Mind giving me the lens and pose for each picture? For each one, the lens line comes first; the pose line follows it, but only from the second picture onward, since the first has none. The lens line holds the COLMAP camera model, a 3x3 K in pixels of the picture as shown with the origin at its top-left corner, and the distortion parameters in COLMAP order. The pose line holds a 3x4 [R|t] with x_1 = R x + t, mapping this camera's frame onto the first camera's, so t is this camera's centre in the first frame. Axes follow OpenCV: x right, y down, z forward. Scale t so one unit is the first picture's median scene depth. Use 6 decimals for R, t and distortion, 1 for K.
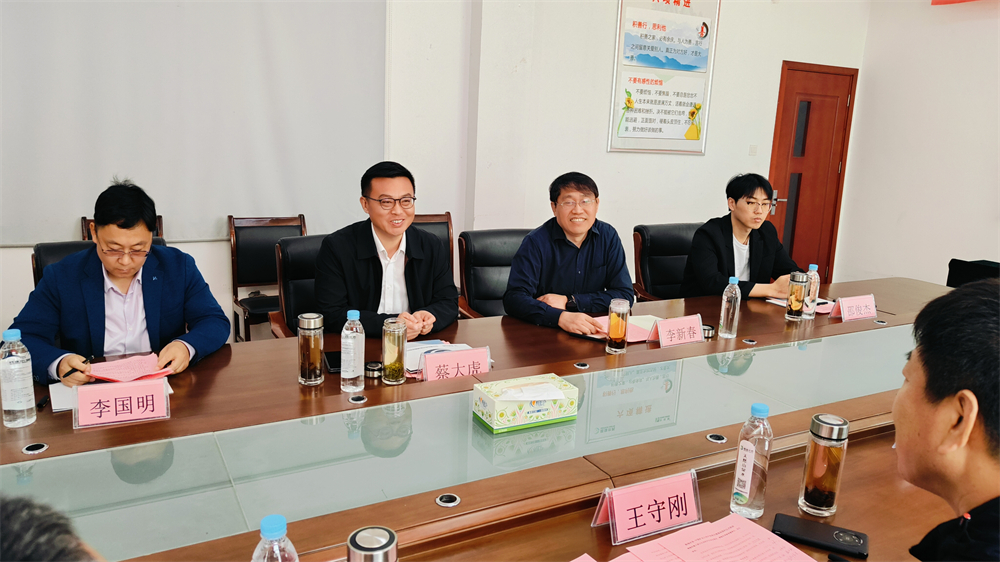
lens RADIAL K [[725.1, 0, 468.4], [0, 725.1, 268.8], [0, 0, 1]] dist [-0.008023, 0.008358]
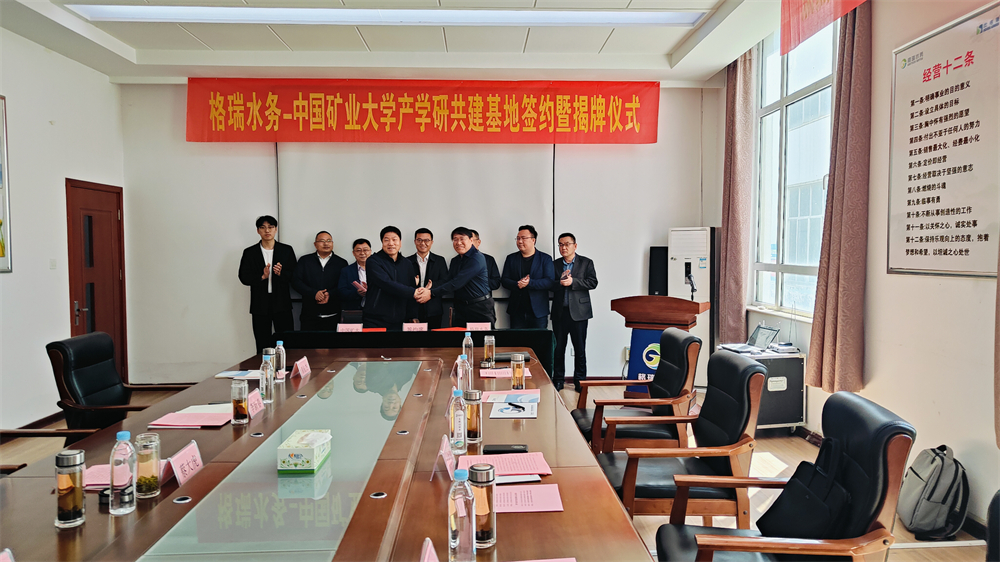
lens RADIAL K [[725.1, 0, 507.9], [0, 725.1, 287.1], [0, 0, 1]] dist [-0.008023, 0.008358]
pose [[0.429950, -0.092139, 0.898139, -0.272861], [0.196616, 0.980459, 0.006462, -0.014871], [-0.881184, 0.173810, 0.439665, 0.002209]]
